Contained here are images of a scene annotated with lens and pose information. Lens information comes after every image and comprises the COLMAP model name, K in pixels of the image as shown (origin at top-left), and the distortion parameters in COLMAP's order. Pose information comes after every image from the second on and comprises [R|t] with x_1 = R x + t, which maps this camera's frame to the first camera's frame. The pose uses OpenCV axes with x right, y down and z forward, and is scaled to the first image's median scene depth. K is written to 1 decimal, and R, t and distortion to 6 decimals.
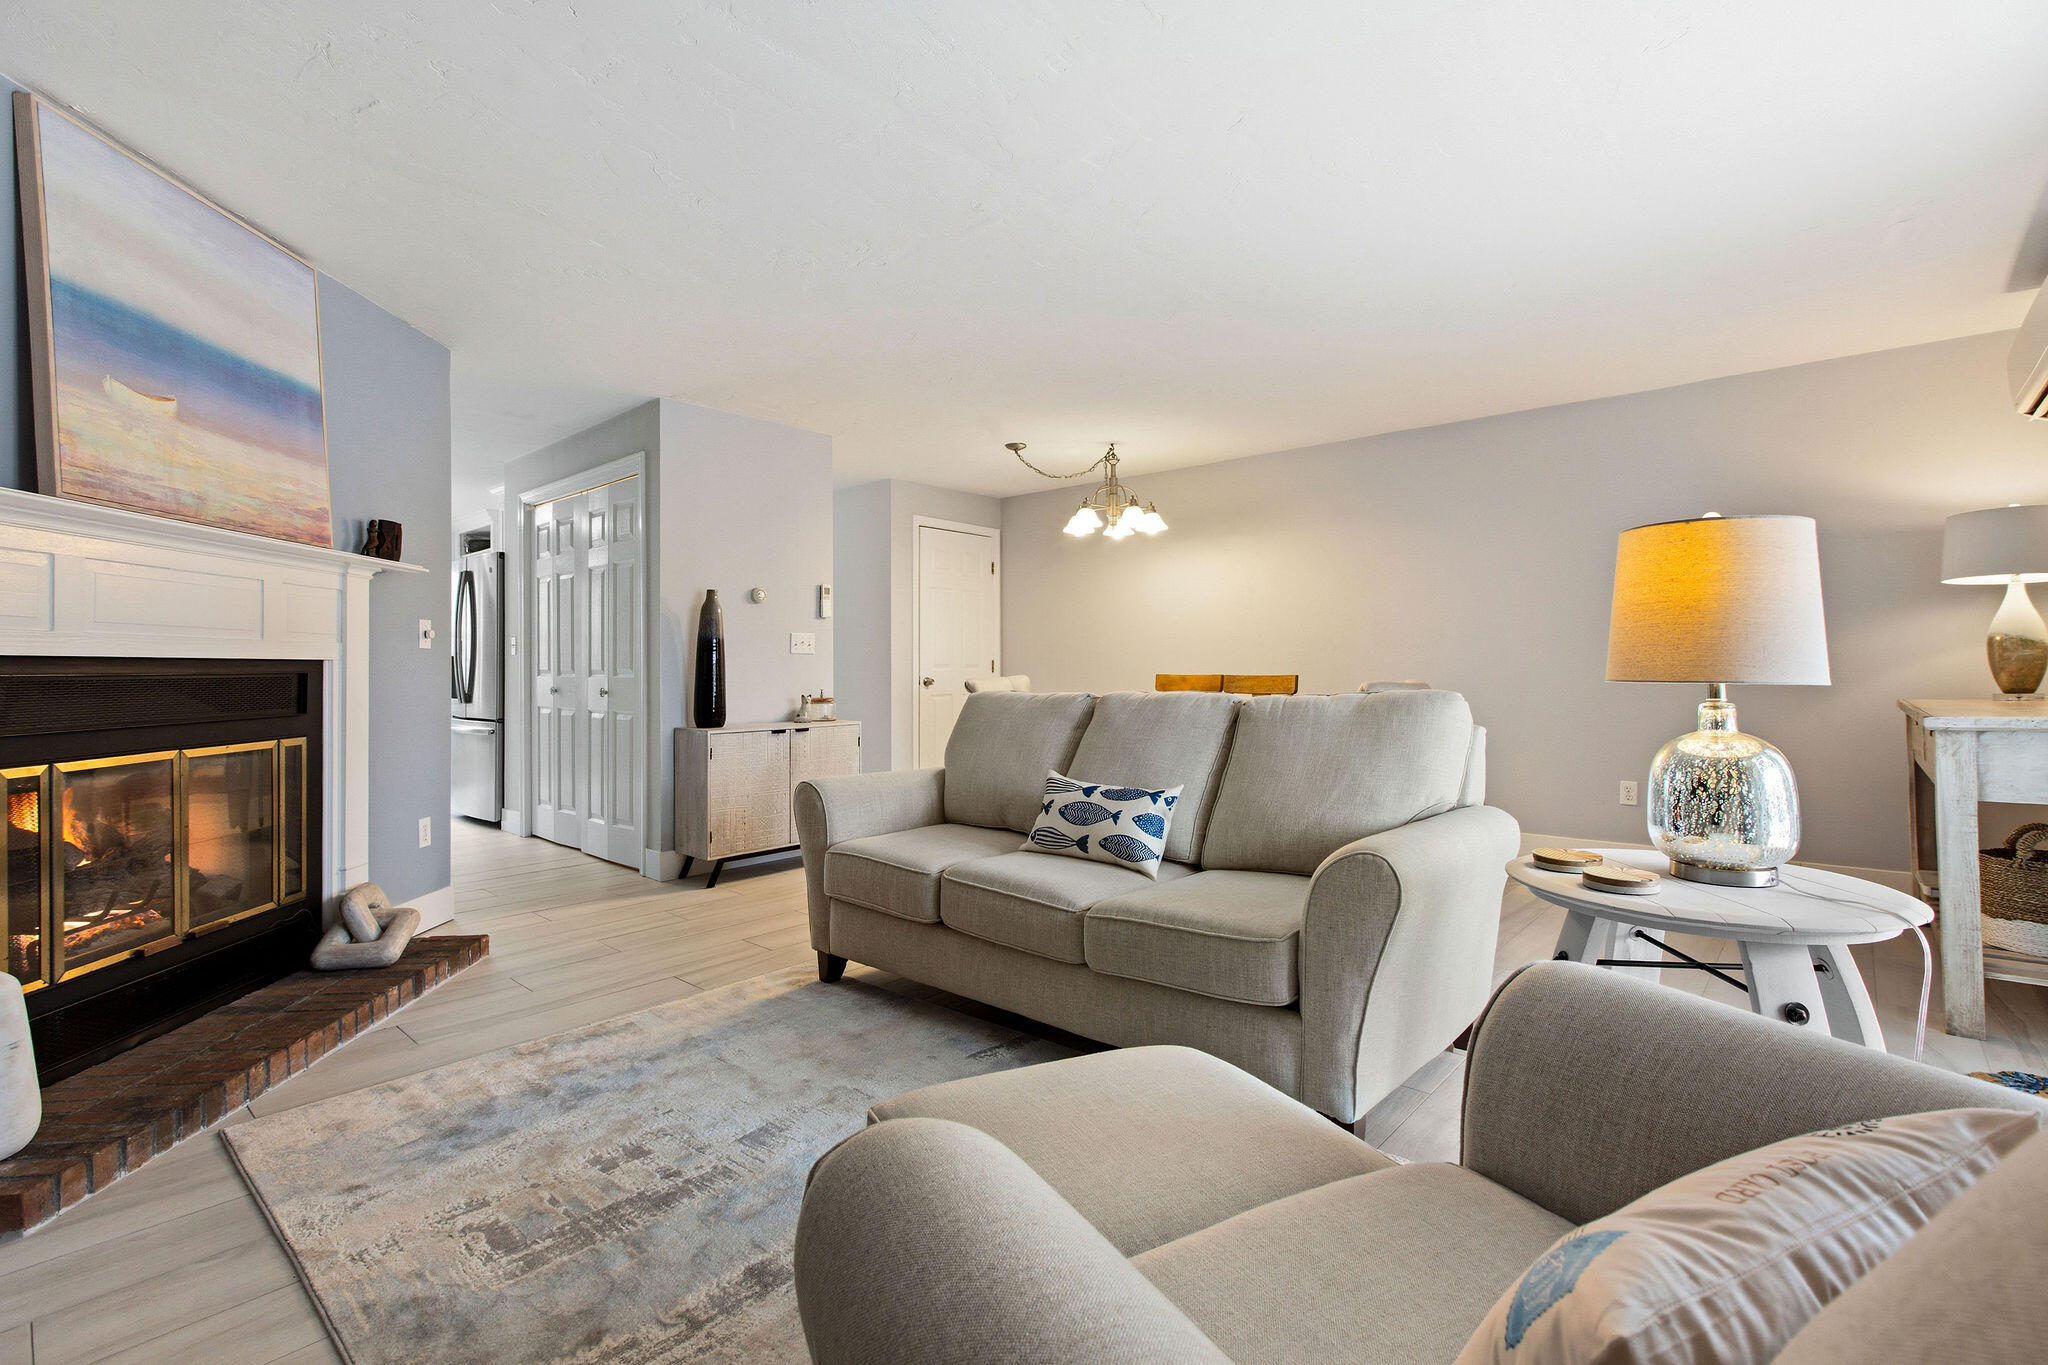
lens RADIAL K [[904.2, 0, 1030.4], [0, 904.2, 670.3], [0, 0, 1]] dist [-0.001265, 0.000044]
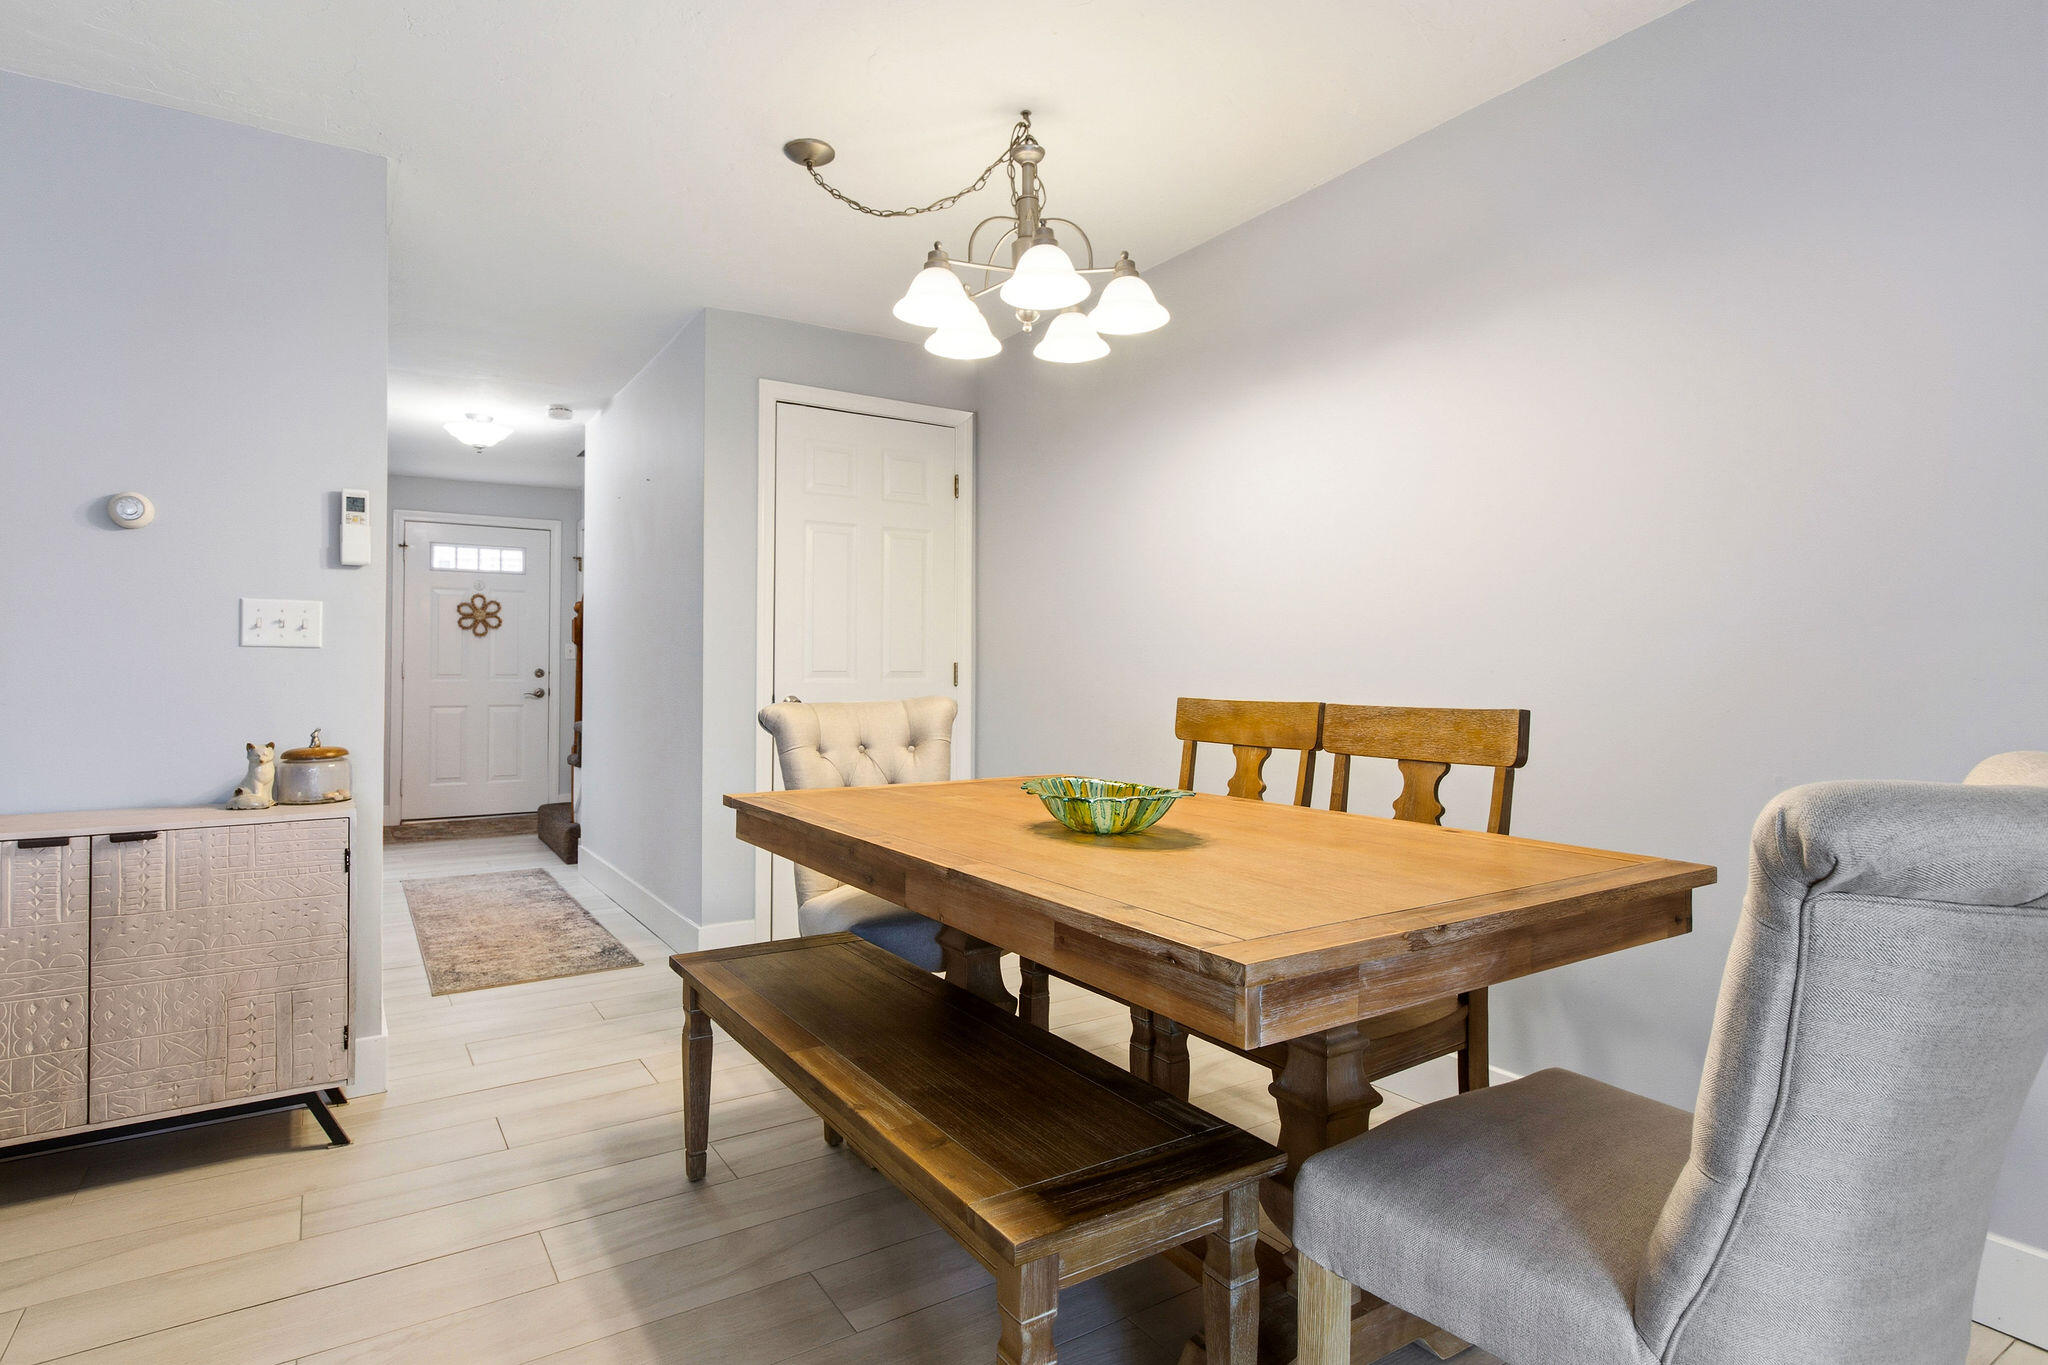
lens RADIAL K [[1080.7, 0, 1021.6], [0, 1080.7, 677.9], [0, 0, 1]] dist [-0.000340, -0.000116]
pose [[0.963628, 0.004008, -0.267216, 0.214768], [-0.004058, 0.999992, 0.000366, -0.005017], [0.267215, 0.000732, 0.963637, 0.547706]]
